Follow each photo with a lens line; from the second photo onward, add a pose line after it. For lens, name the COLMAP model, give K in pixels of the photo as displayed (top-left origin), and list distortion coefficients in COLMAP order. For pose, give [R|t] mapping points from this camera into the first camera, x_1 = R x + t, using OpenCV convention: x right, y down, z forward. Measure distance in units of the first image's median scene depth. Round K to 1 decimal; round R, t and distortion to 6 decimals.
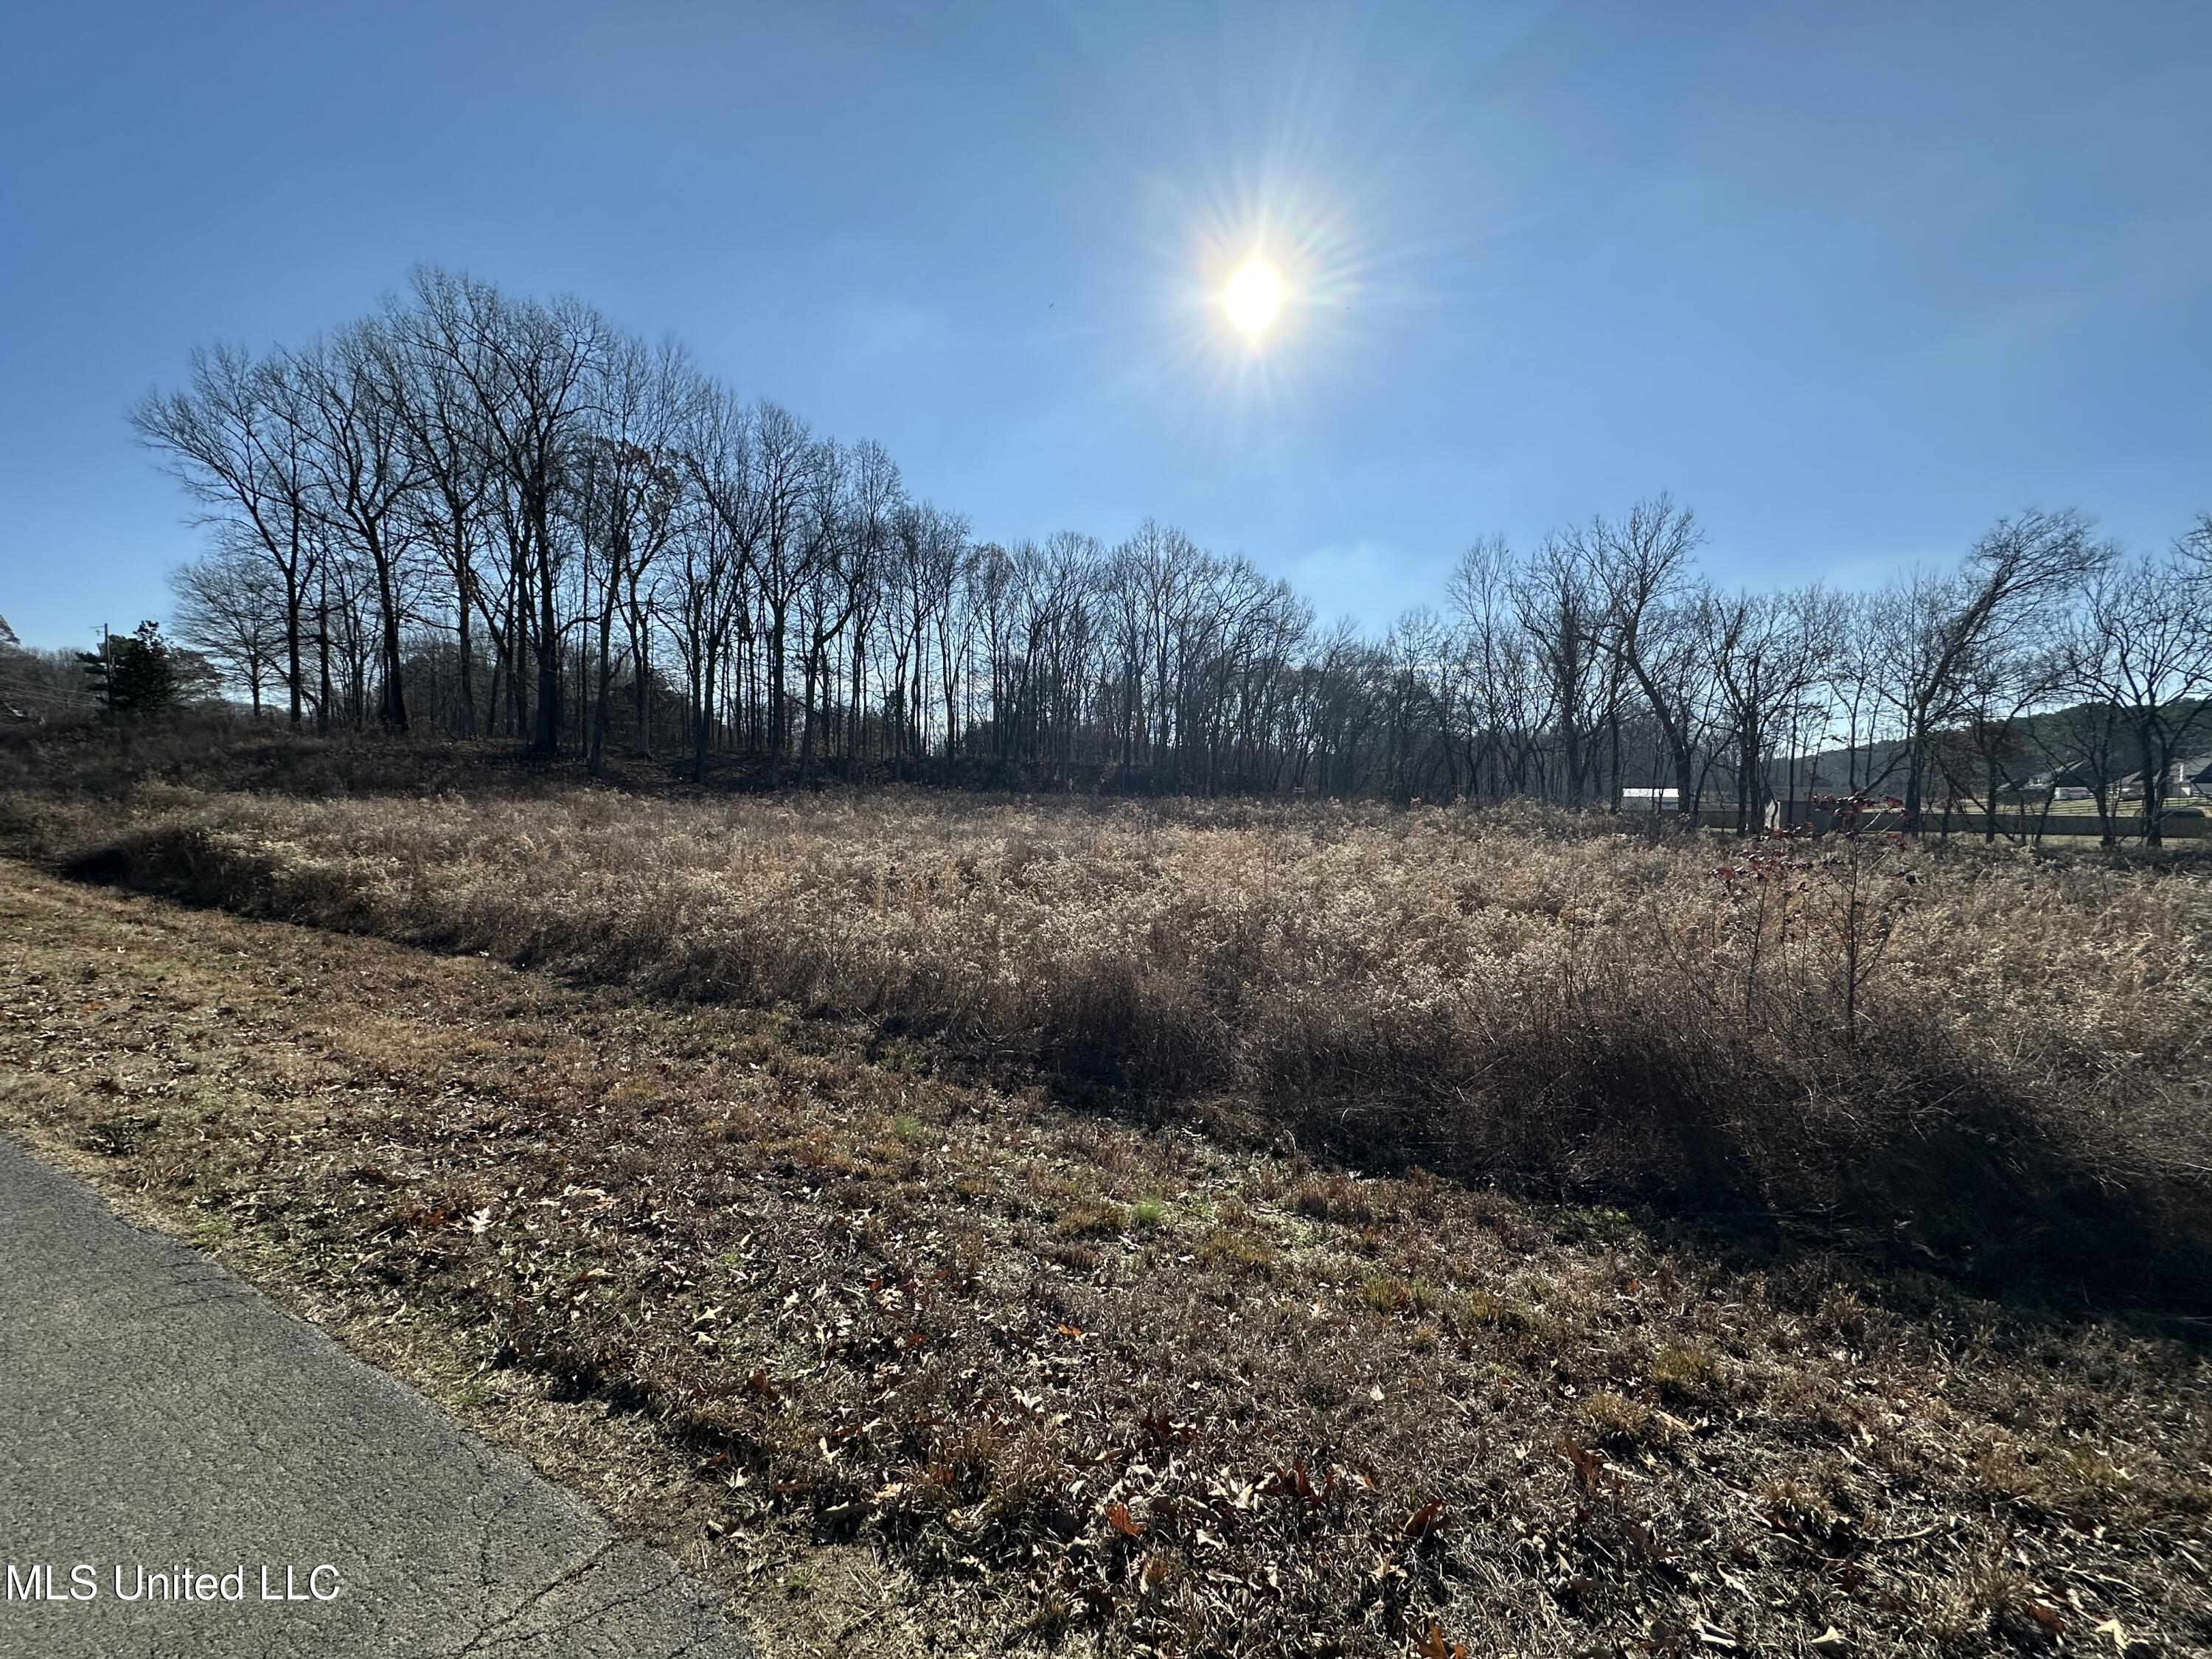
lens RADIAL K [[880.4, 0, 1106.0], [0, 880.4, 829.5], [0, 0, 1]] dist [0.000516, 0.000069]
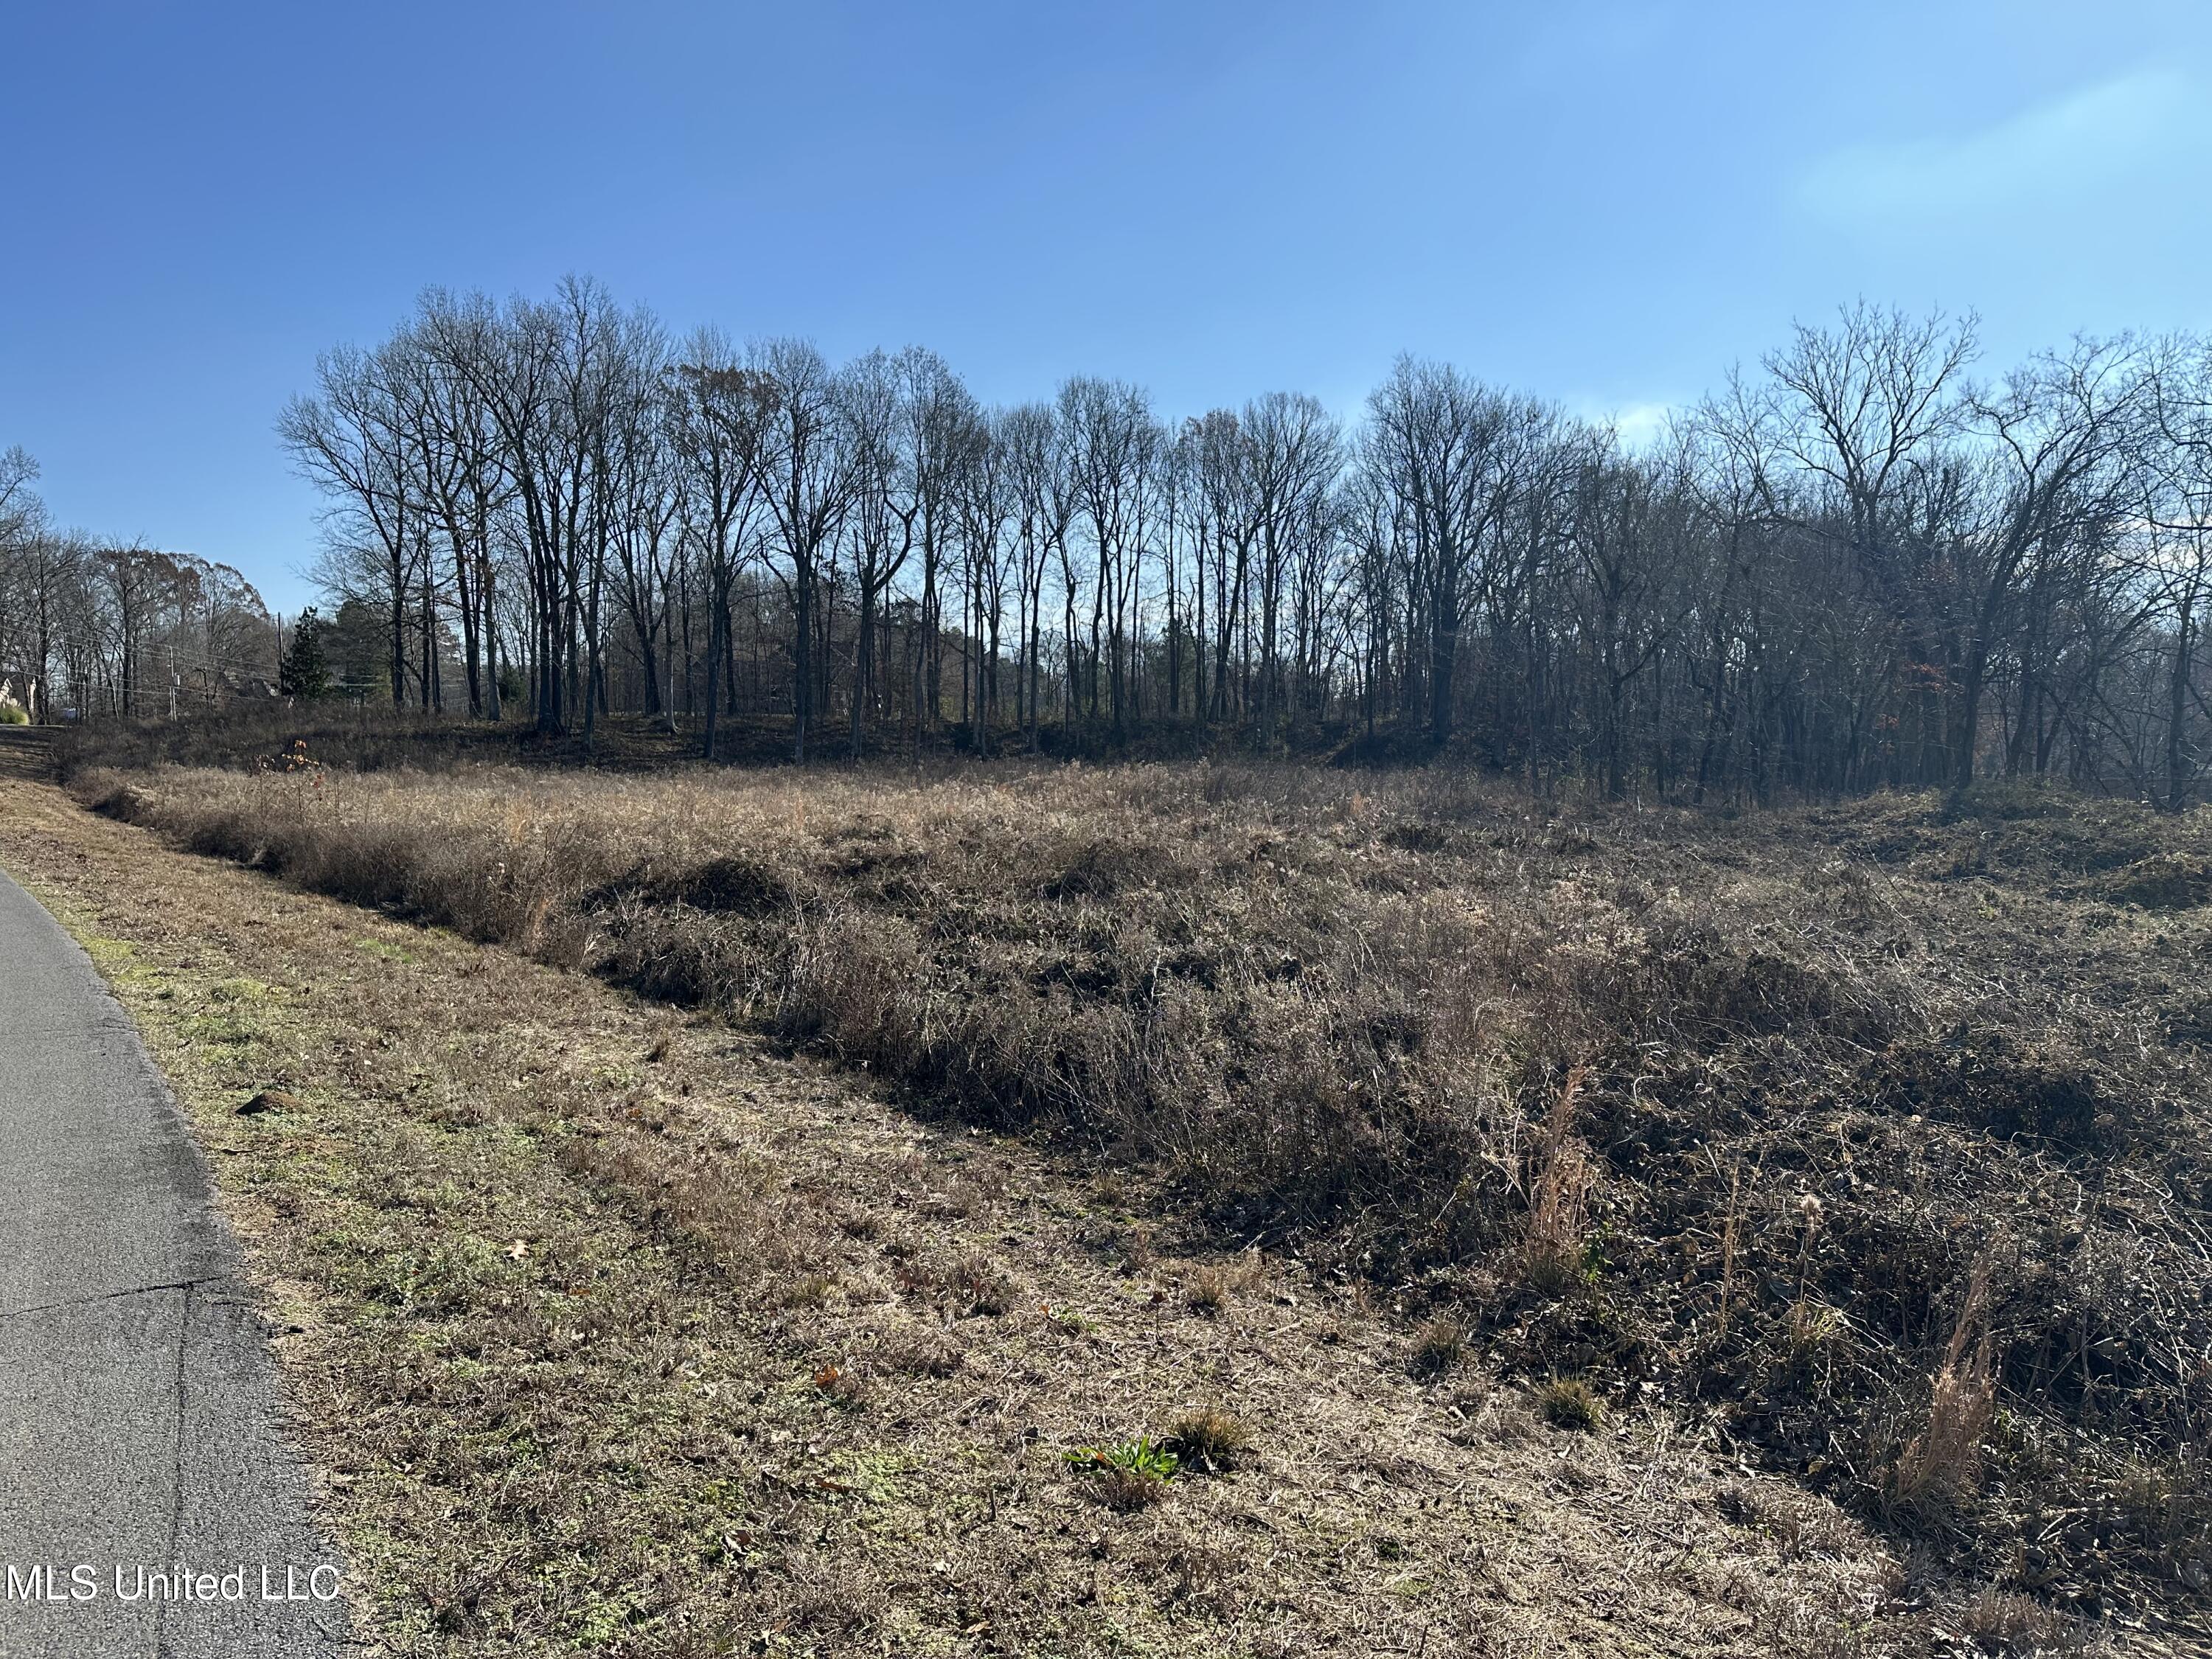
lens RADIAL K [[1525.8, 0, 1106.0], [0, 1525.8, 829.5], [0, 0, 1]] dist [-0.004883, -0.001166]
pose [[0.920019, -0.003236, -0.391861, 0.491097], [0.001280, 0.999985, -0.005253, 0.027941], [0.391872, 0.004331, 0.920010, -0.274184]]
